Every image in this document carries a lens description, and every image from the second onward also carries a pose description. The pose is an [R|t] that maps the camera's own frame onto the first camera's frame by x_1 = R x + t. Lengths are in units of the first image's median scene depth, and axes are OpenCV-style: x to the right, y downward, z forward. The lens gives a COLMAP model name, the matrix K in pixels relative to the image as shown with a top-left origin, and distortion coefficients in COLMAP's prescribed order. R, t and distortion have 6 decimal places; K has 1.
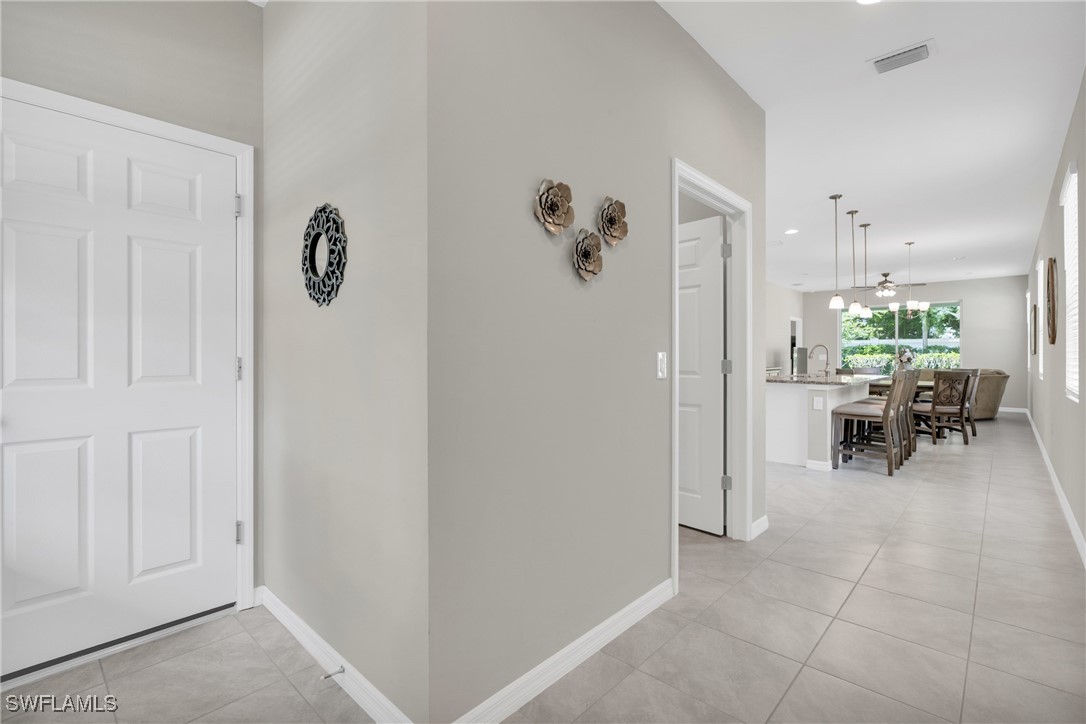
lens RADIAL K [[496.2, 0, 543.2], [0, 496.2, 356.8], [0, 0, 1]] dist [-0.003815, 0.000635]
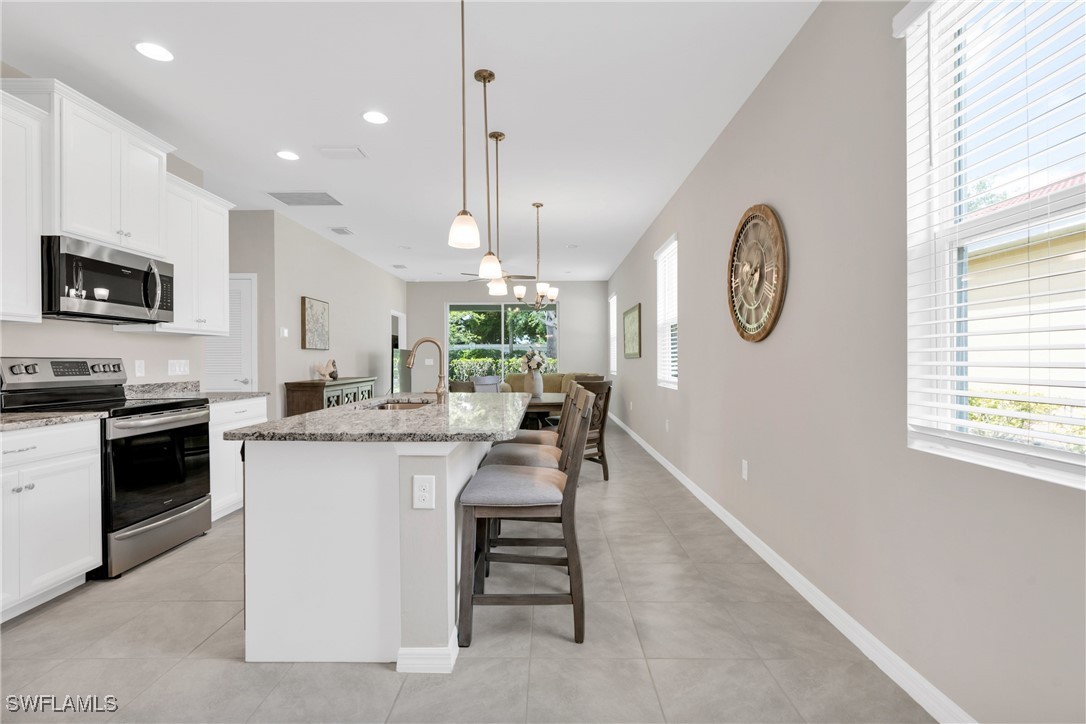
lens RADIAL K [[493.9, 0, 545.0], [0, 493.9, 361.2], [0, 0, 1]] dist [-0.005493, 0.000889]
pose [[0.734110, -0.006677, 0.678998, 0.187075], [0.006455, 0.999975, 0.002854, -0.001683], [-0.679000, 0.002287, 0.734135, 0.336802]]
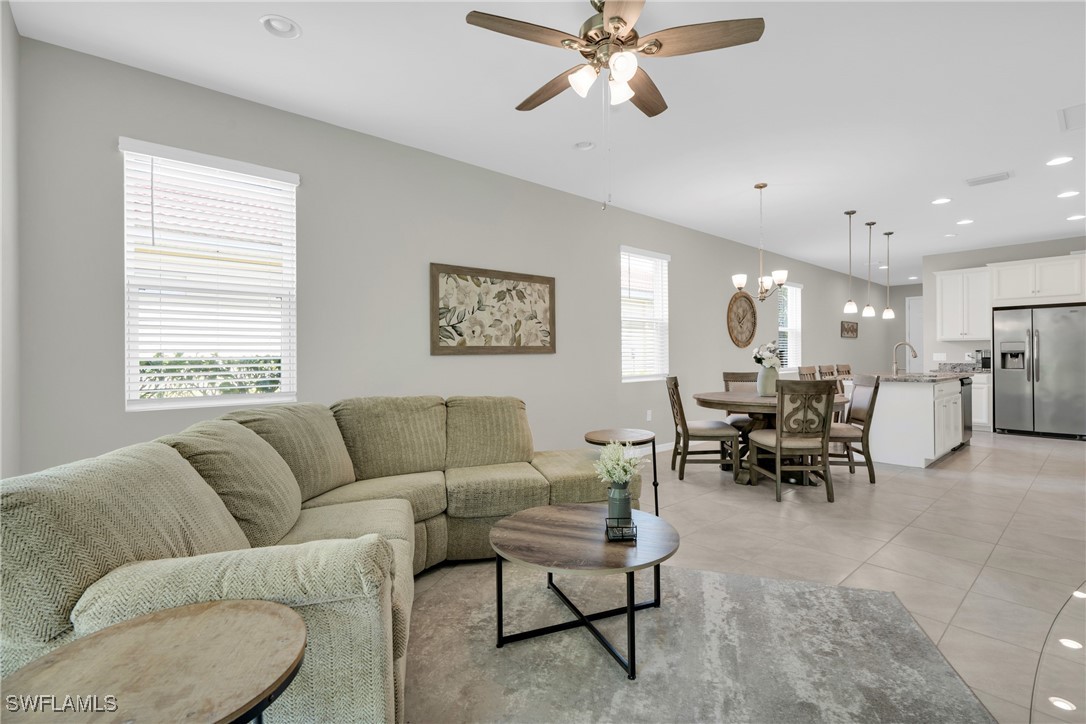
lens RADIAL K [[505.7, 0, 543.4], [0, 505.7, 353.6], [0, 0, 1]] dist [-0.001106, 0.000698]
pose [[-0.995543, 0.005121, 0.094166, 0.701313], [0.005196, 0.999986, 0.000555, -0.004404], [-0.094162, 0.001042, -0.995556, 1.232819]]
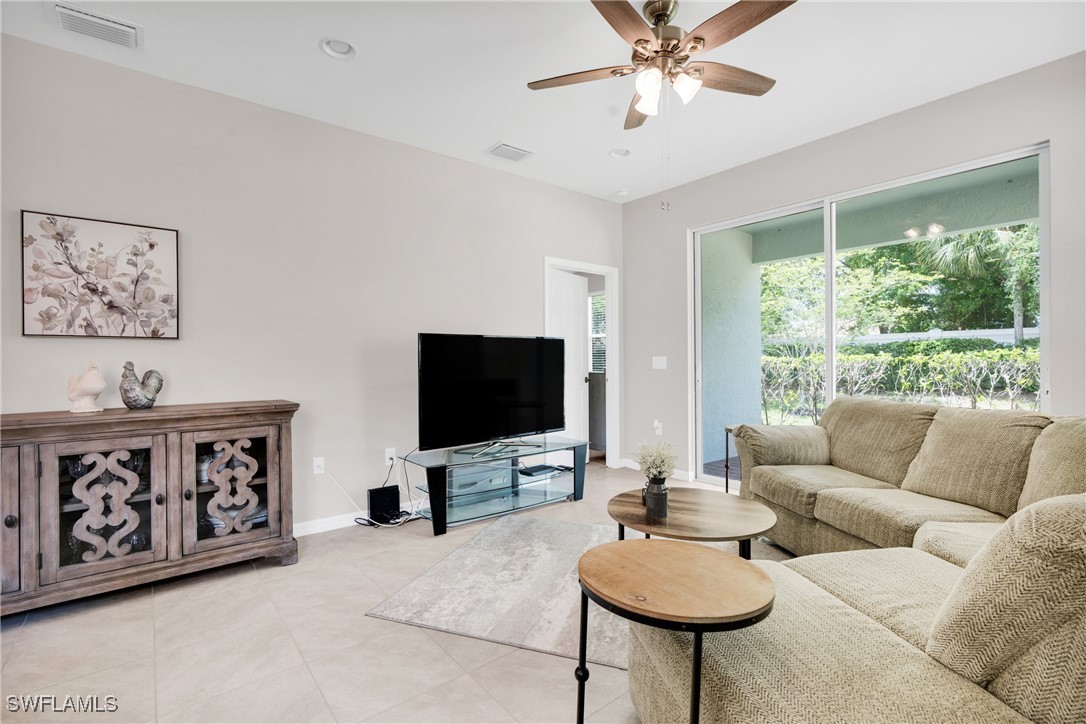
lens RADIAL K [[496.2, 0, 543.2], [0, 496.2, 356.8], [0, 0, 1]] dist [-0.003815, 0.000635]
pose [[0.990112, -0.008686, -0.140010, 0.668692], [0.007843, 0.999948, -0.006570, -0.002613], [0.140060, 0.005407, 0.990128, 0.758280]]
